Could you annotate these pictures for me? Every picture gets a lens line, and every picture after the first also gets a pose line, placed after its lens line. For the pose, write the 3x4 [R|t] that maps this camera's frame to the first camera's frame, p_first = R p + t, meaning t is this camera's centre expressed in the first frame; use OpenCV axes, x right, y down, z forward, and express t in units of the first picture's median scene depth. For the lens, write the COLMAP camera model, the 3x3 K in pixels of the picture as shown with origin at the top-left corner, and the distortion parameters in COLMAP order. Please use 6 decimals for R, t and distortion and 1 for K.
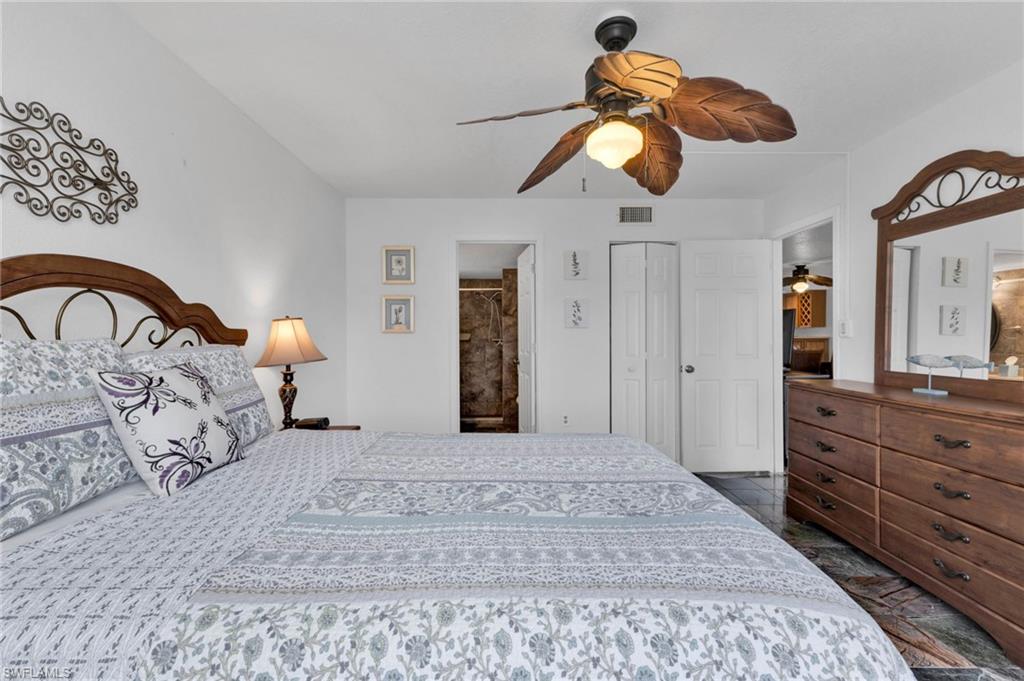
lens RADIAL K [[450.1, 0, 515.0], [0, 450.1, 338.3], [0, 0, 1]] dist [0.008715, -0.001813]
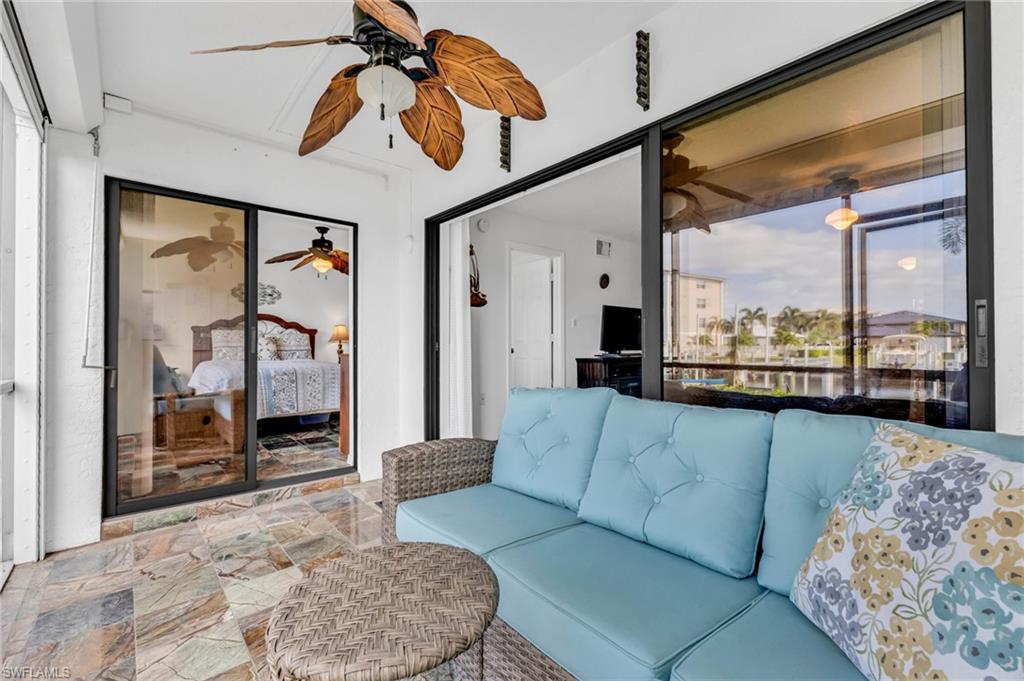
lens RADIAL K [[450.1, 0, 512.5], [0, 450.1, 342.1], [0, 0, 1]] dist [0.008715, -0.001813]
pose [[0.633392, -0.005038, -0.773815, 3.502156], [-0.002802, 0.999957, -0.008803, 0.122204], [0.773826, 0.007744, 0.633350, 0.073353]]
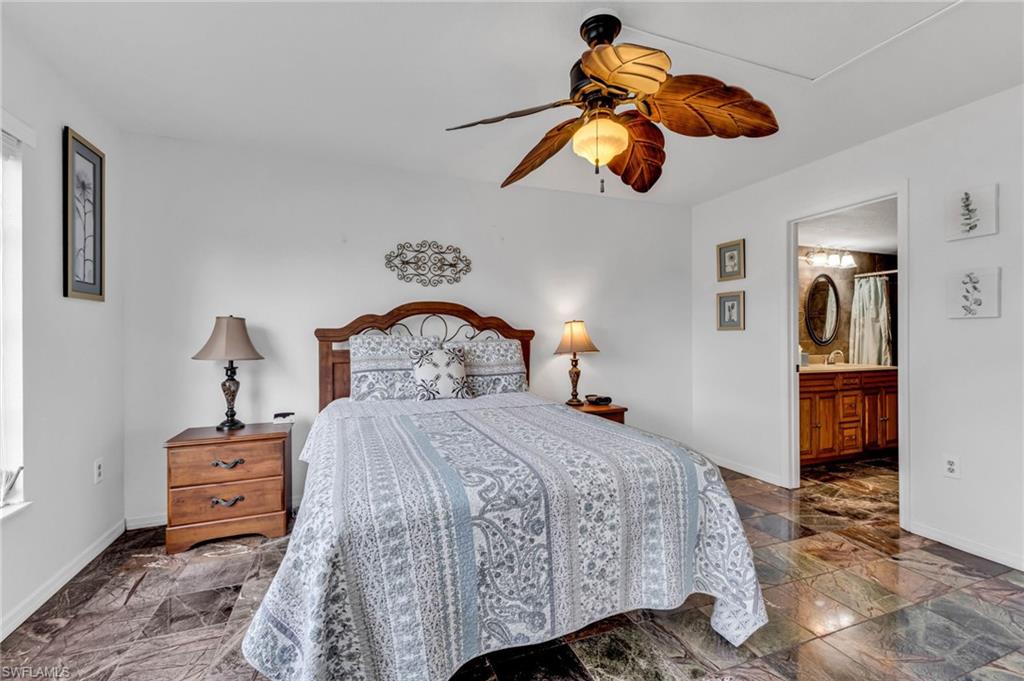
lens RADIAL K [[450.1, 0, 505.4], [0, 450.1, 339.3], [0, 0, 1]] dist [0.008715, -0.001813]
pose [[0.325392, 0.006651, -0.945556, 1.144344], [-0.001167, 0.999977, 0.006632, 0.003922], [0.945579, -0.001054, 0.325392, 0.490082]]
